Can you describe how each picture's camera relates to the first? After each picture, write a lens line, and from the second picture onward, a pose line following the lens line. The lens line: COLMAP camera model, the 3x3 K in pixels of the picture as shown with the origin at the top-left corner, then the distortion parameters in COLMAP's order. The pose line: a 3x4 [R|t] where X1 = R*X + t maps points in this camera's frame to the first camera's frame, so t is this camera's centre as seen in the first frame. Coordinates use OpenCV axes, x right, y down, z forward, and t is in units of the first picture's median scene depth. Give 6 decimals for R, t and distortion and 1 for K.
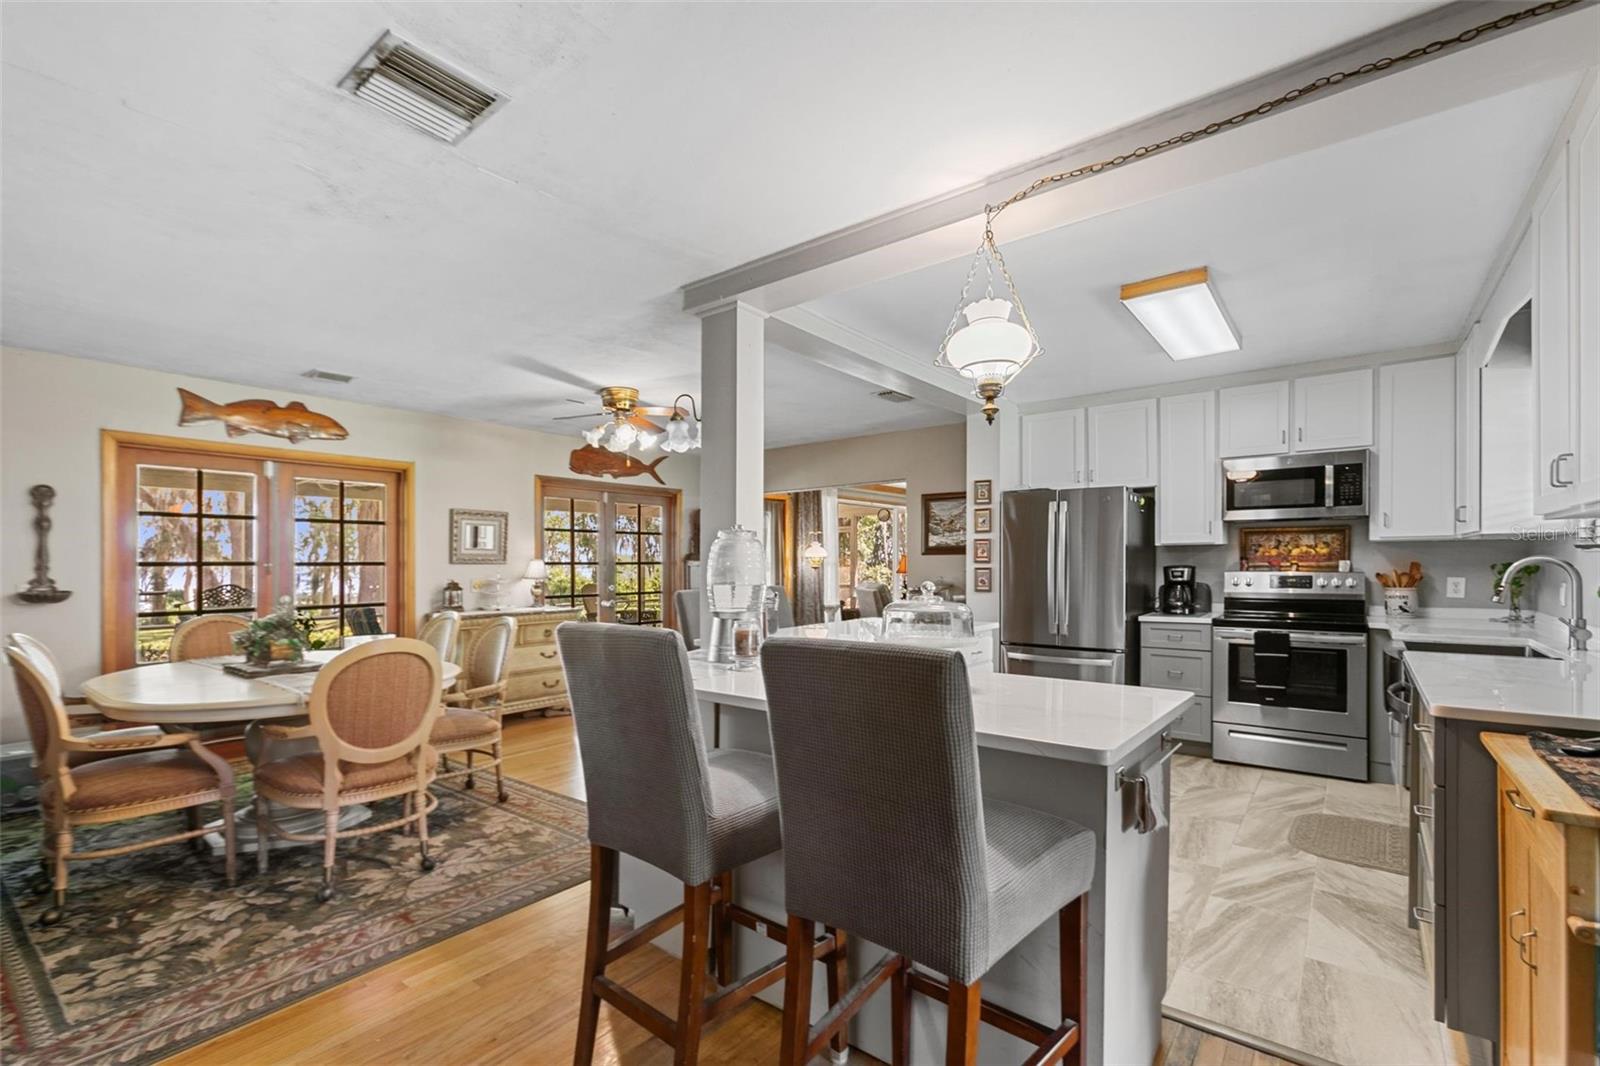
lens RADIAL K [[720.2, 0, 780.2], [0, 720.2, 574.3], [0, 0, 1]] dist [-0.000944, 0.004404]
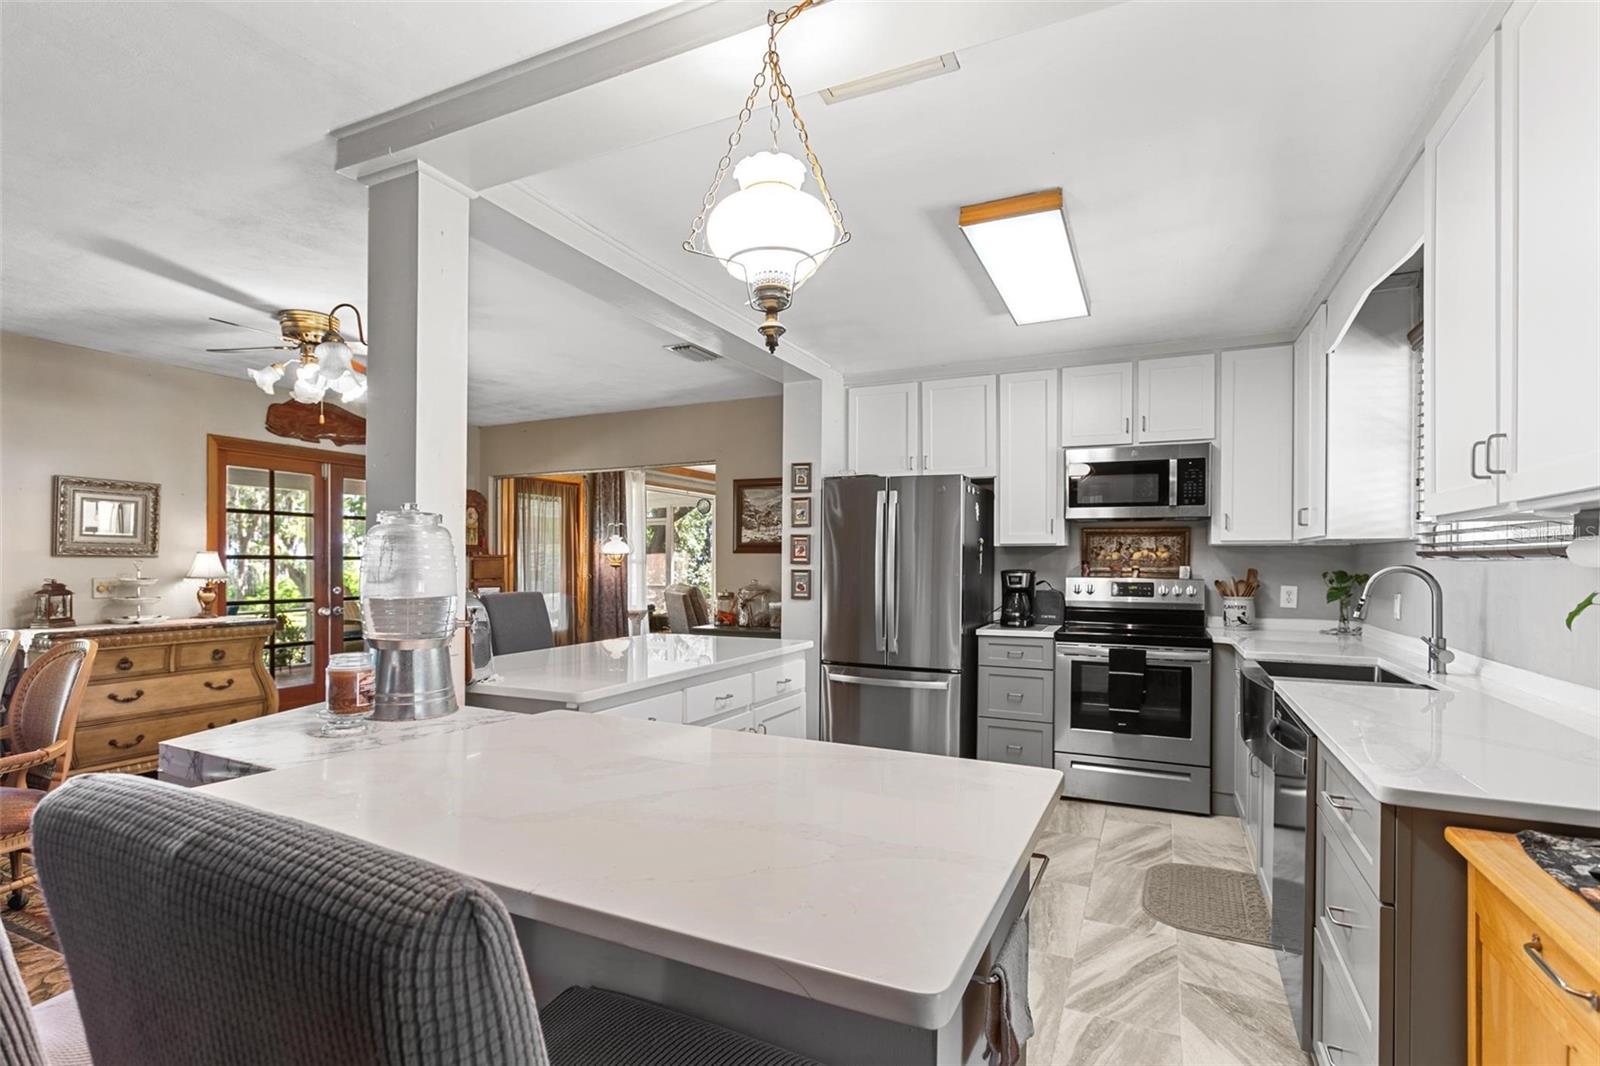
lens RADIAL K [[768.0, 0, 801.8], [0, 768.0, 560.8], [0, 0, 1]] dist [-0.000911, 0.000878]
pose [[0.970004, 0.011686, 0.242810, 0.084179], [-0.008113, 0.999844, -0.015708, -0.006848], [-0.242955, 0.013267, 0.969947, 0.183676]]
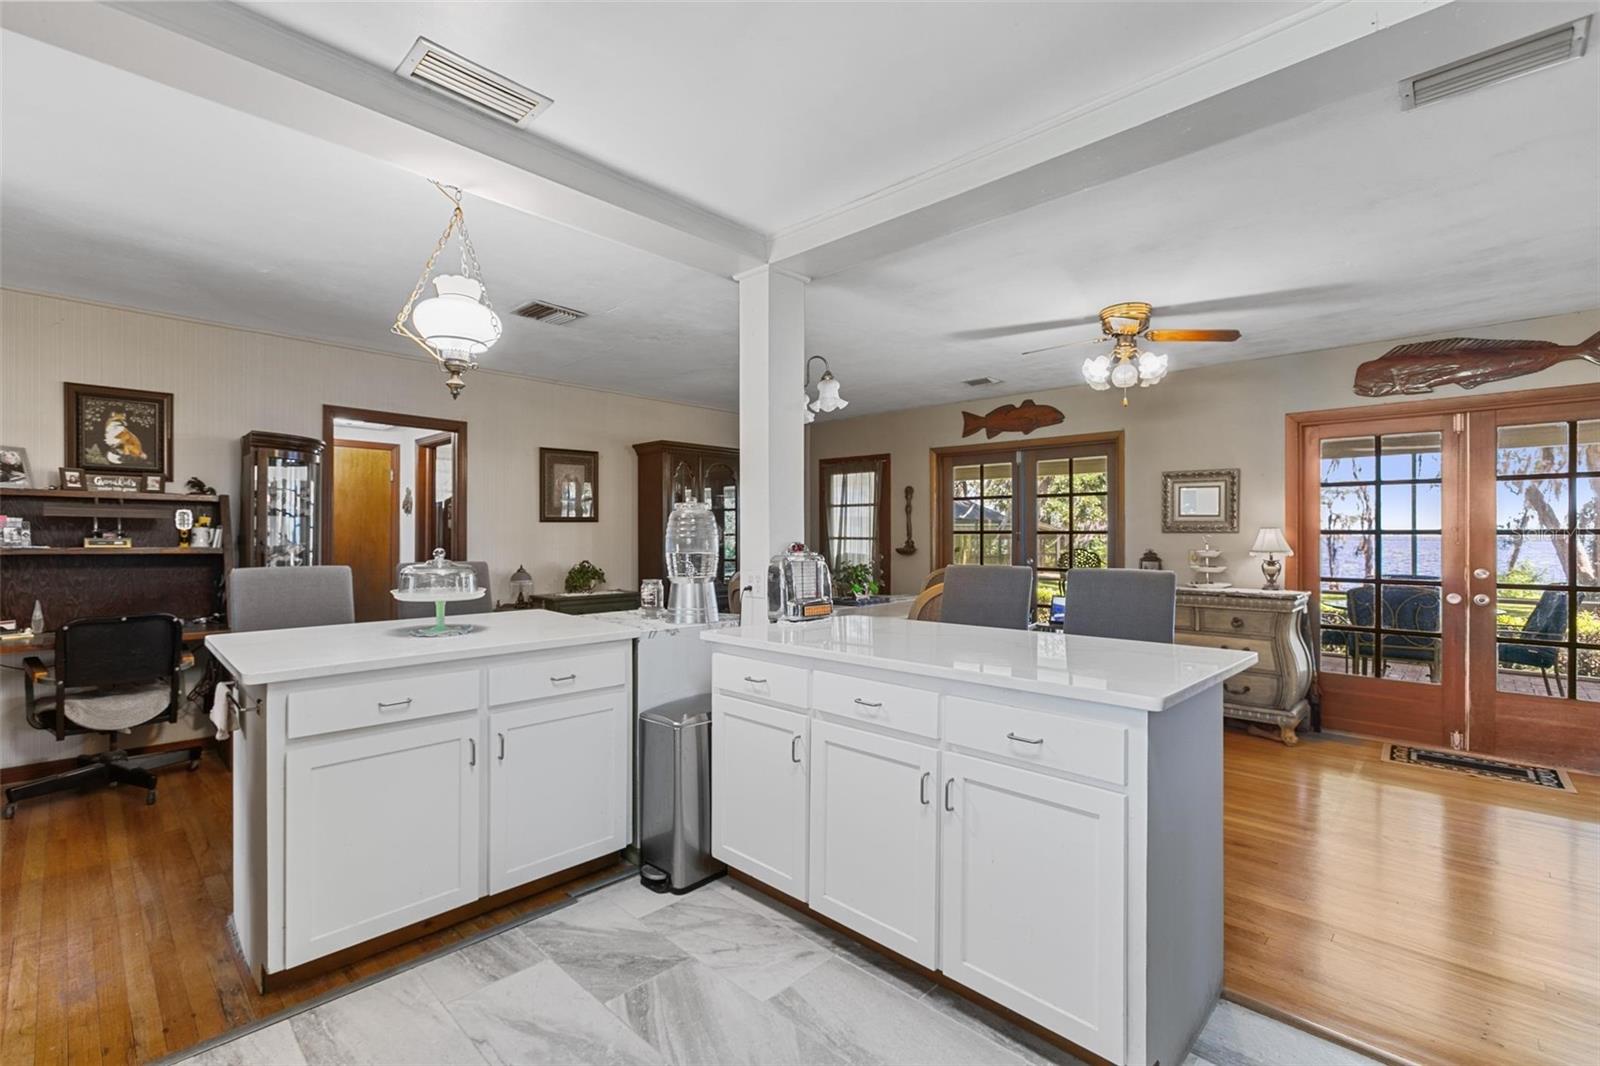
lens RADIAL K [[720.2, 0, 798.1], [0, 720.2, 535.3], [0, 0, 1]] dist [-0.000944, 0.004404]
pose [[-0.080231, 0.005663, -0.996760, 0.763674], [-0.017063, 0.999830, 0.007054, -0.014758], [0.996630, 0.017574, -0.080121, 0.924865]]
